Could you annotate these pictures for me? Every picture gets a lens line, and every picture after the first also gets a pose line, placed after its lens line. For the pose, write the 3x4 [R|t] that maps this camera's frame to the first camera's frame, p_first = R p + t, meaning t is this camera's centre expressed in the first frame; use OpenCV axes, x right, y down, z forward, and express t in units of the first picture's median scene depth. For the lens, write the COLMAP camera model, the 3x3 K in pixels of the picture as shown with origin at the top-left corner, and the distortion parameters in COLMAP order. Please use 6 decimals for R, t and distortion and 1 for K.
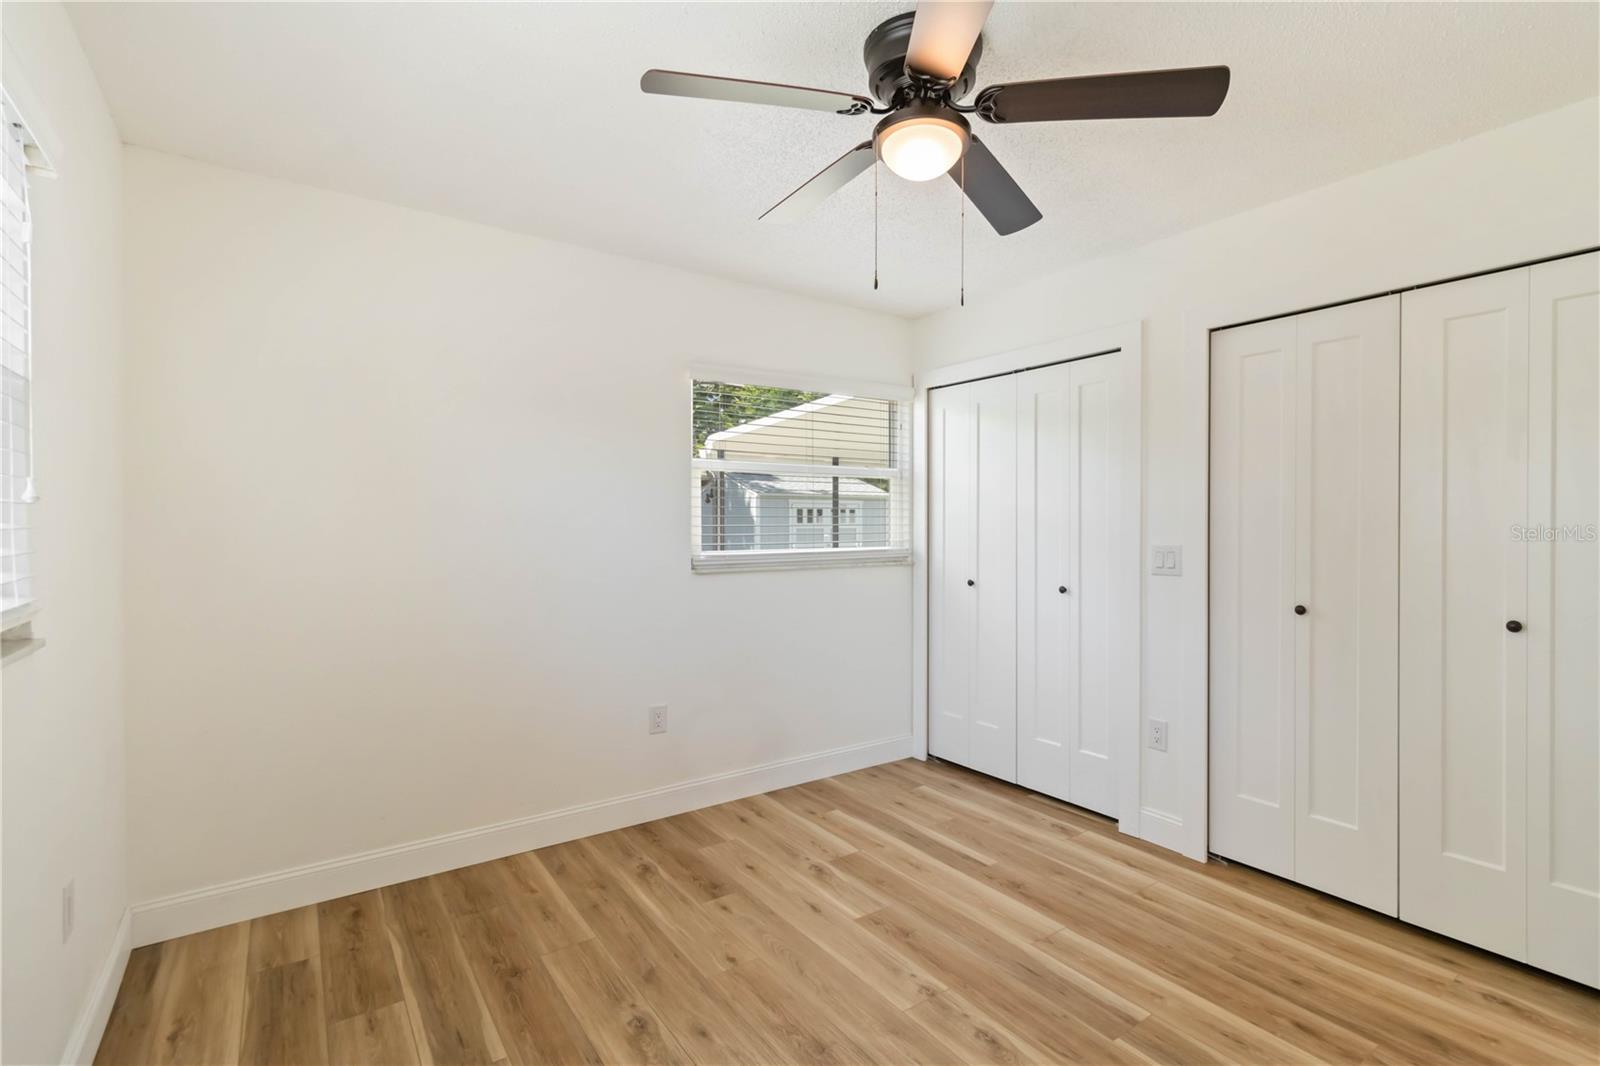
lens RADIAL K [[746.4, 0, 816.1], [0, 746.4, 524.6], [0, 0, 1]] dist [0.000029, 0.000845]
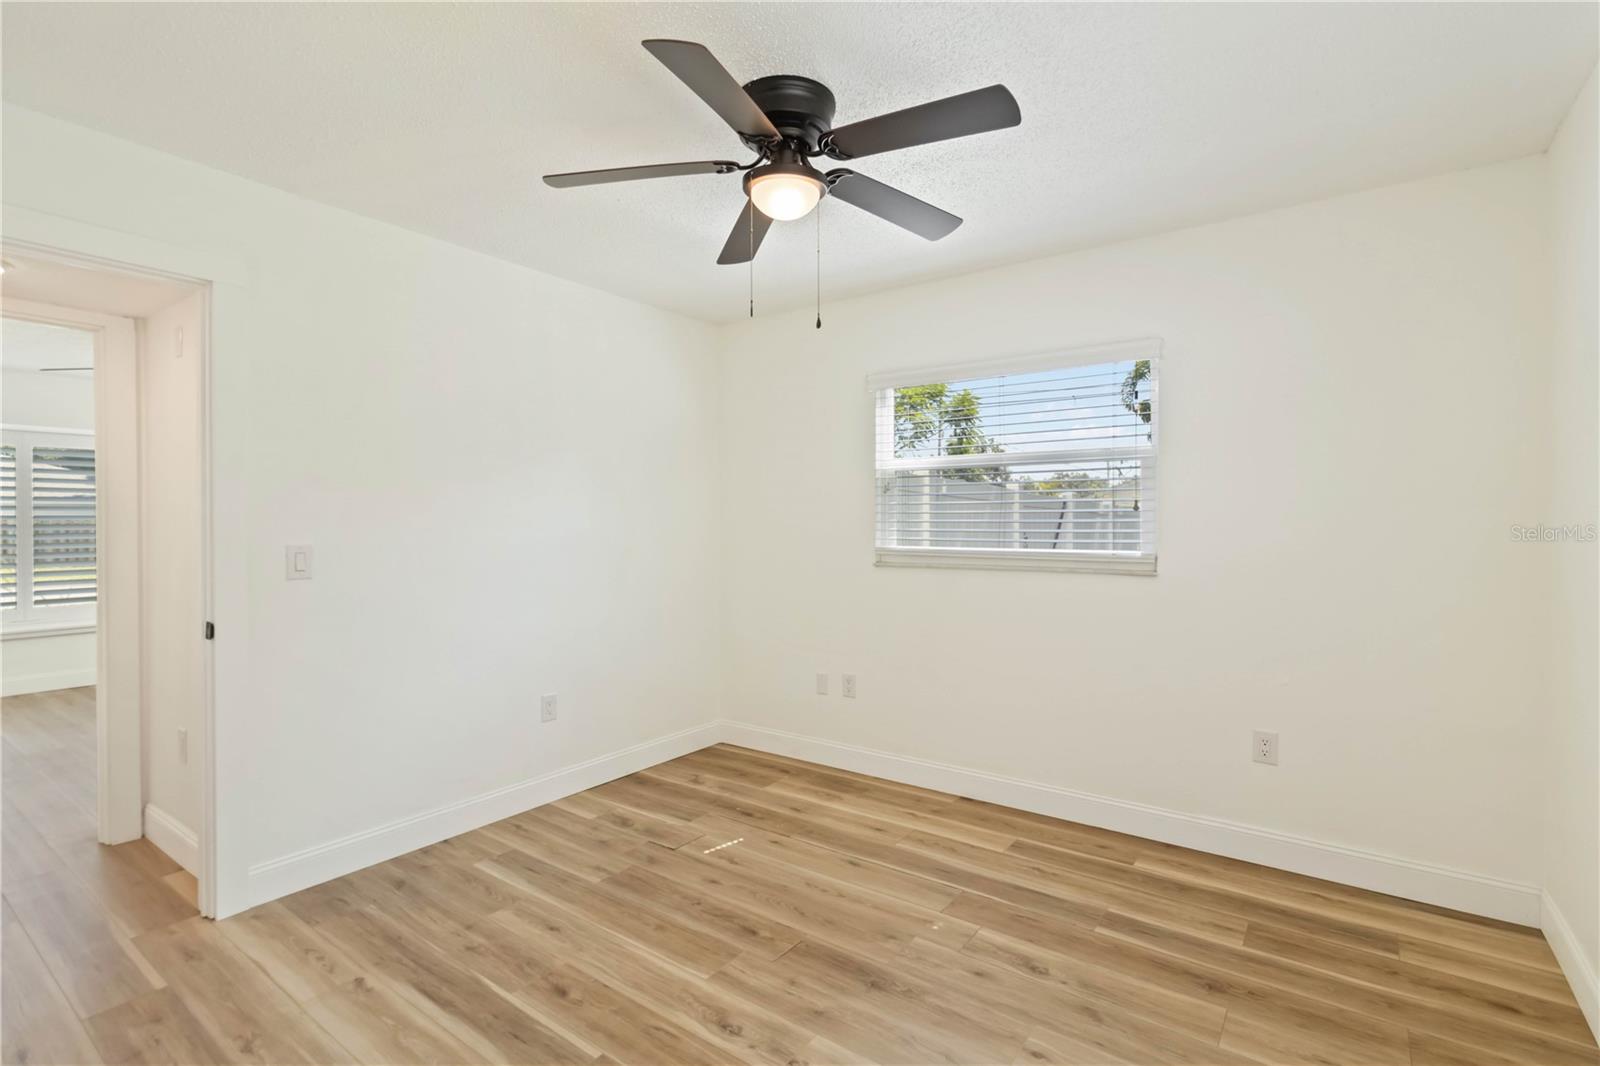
lens RADIAL K [[746.4, 0, 816.1], [0, 746.4, 524.6], [0, 0, 1]] dist [0.000029, 0.000845]
pose [[-0.946356, 0.007444, -0.323041, 0.321163], [0.006044, 0.999967, 0.005338, -0.002015], [0.323070, 0.003099, -0.946370, 1.452600]]
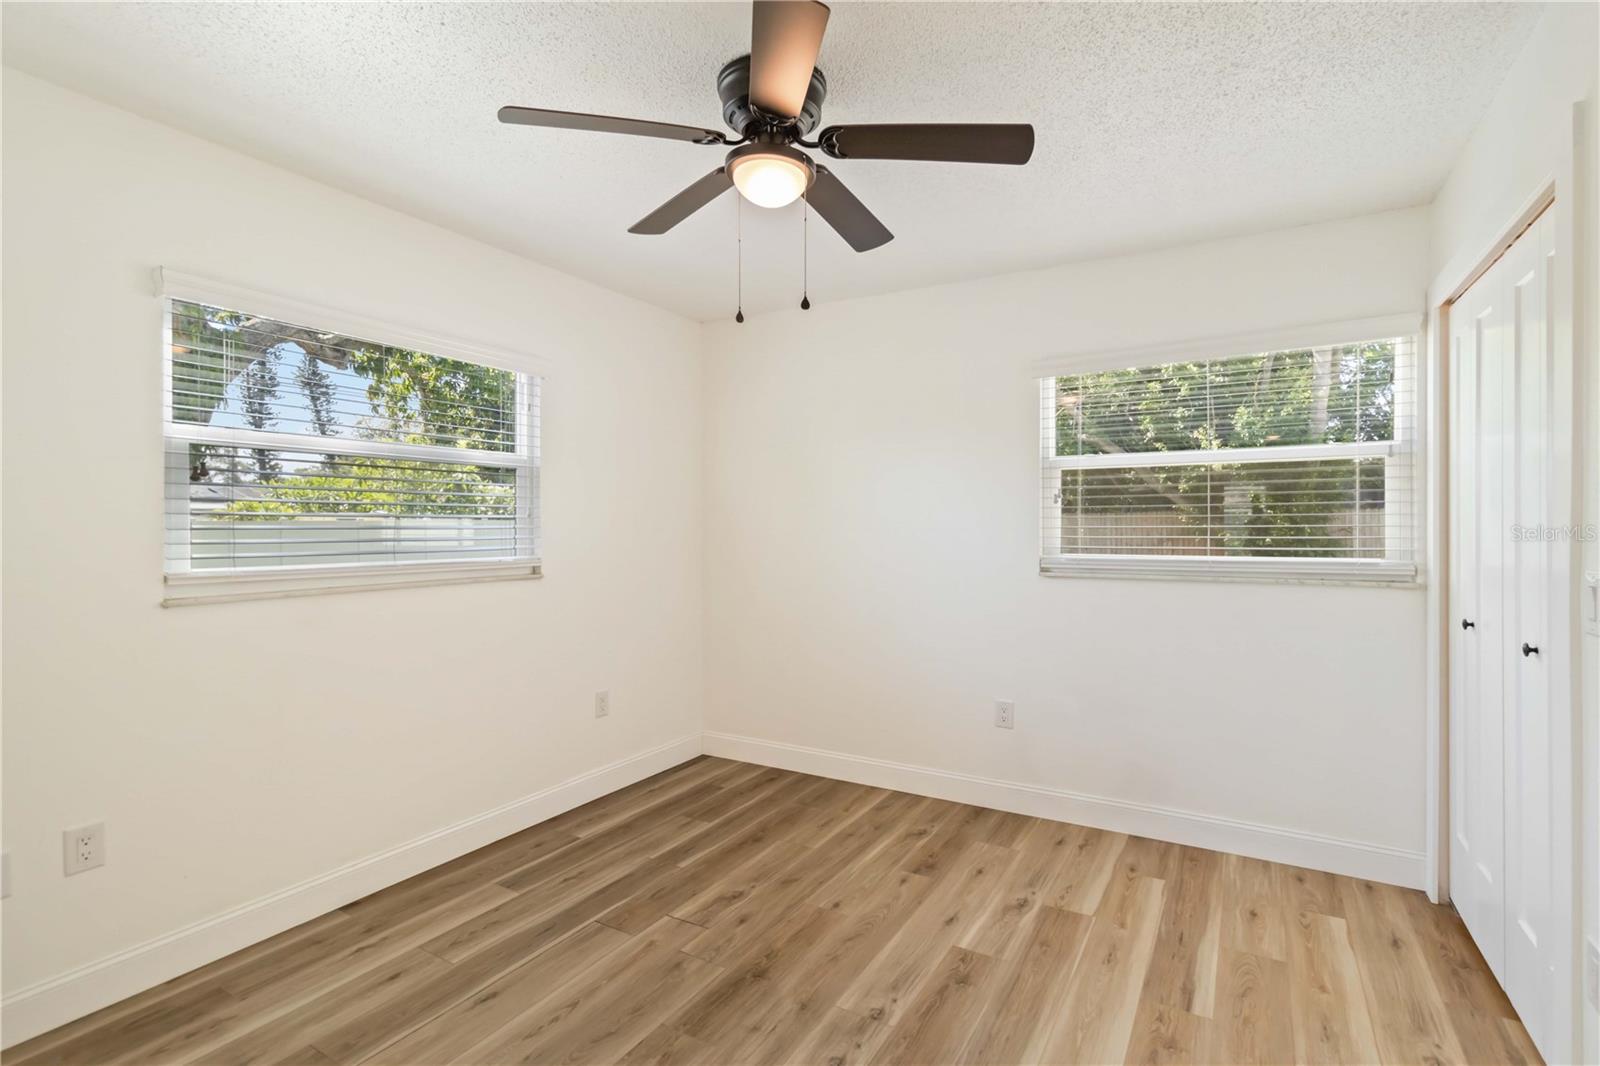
lens RADIAL K [[753.4, 0, 817.7], [0, 753.4, 524.9], [0, 0, 1]] dist [0.000203, 0.000076]
pose [[0.418668, 0.002137, -0.908137, 0.795582], [0.000868, 0.999996, 0.002754, -0.005490], [0.908139, -0.001941, 0.418664, 0.420327]]
